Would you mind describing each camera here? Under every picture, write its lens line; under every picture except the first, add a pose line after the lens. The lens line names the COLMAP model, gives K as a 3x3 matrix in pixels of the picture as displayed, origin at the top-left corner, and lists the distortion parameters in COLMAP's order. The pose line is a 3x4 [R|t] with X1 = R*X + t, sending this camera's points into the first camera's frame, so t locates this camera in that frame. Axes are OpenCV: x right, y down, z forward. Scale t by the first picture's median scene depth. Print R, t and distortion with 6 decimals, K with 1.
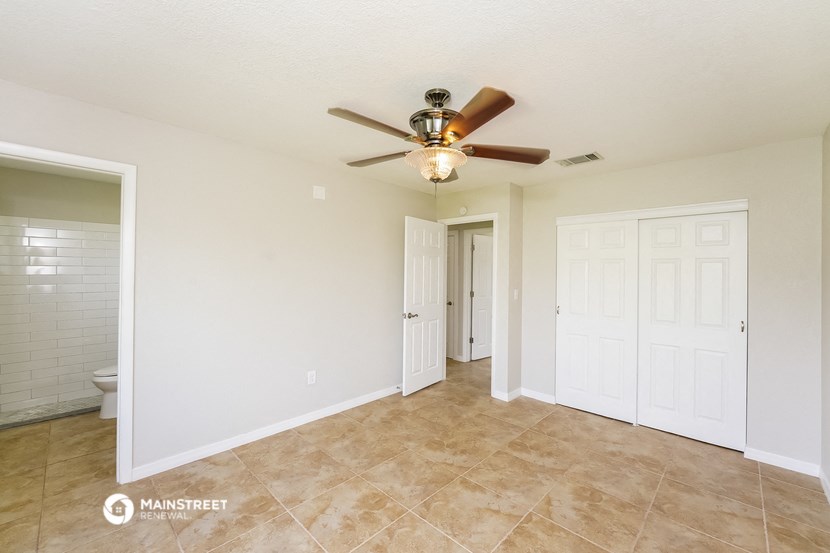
lens RADIAL K [[347.6, 0, 412.3], [0, 347.6, 269.0], [0, 0, 1]] dist [-0.008586, 0.001672]
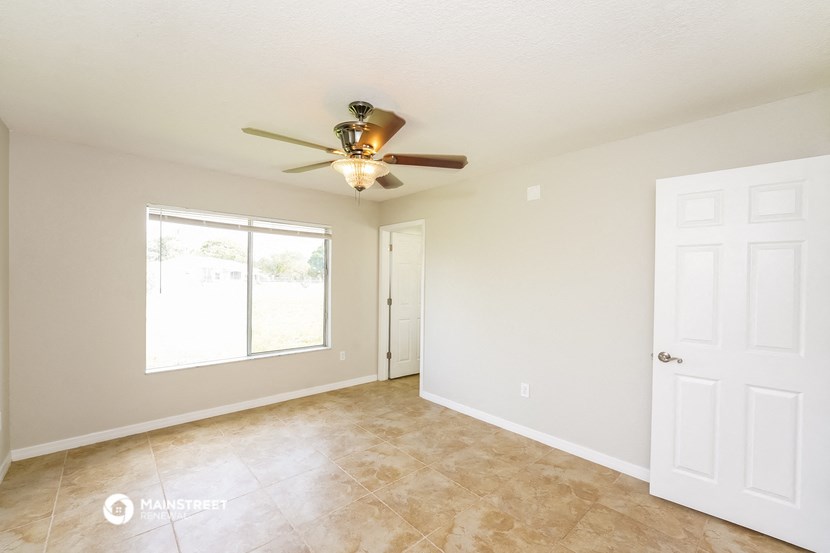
lens RADIAL K [[347.6, 0, 412.1], [0, 347.6, 282.6], [0, 0, 1]] dist [-0.008586, 0.001672]
pose [[-0.077191, -0.000434, -0.997016, 0.827747], [-0.001312, 0.999999, -0.000334, 0.023732], [0.997015, 0.001282, -0.077192, 0.930193]]
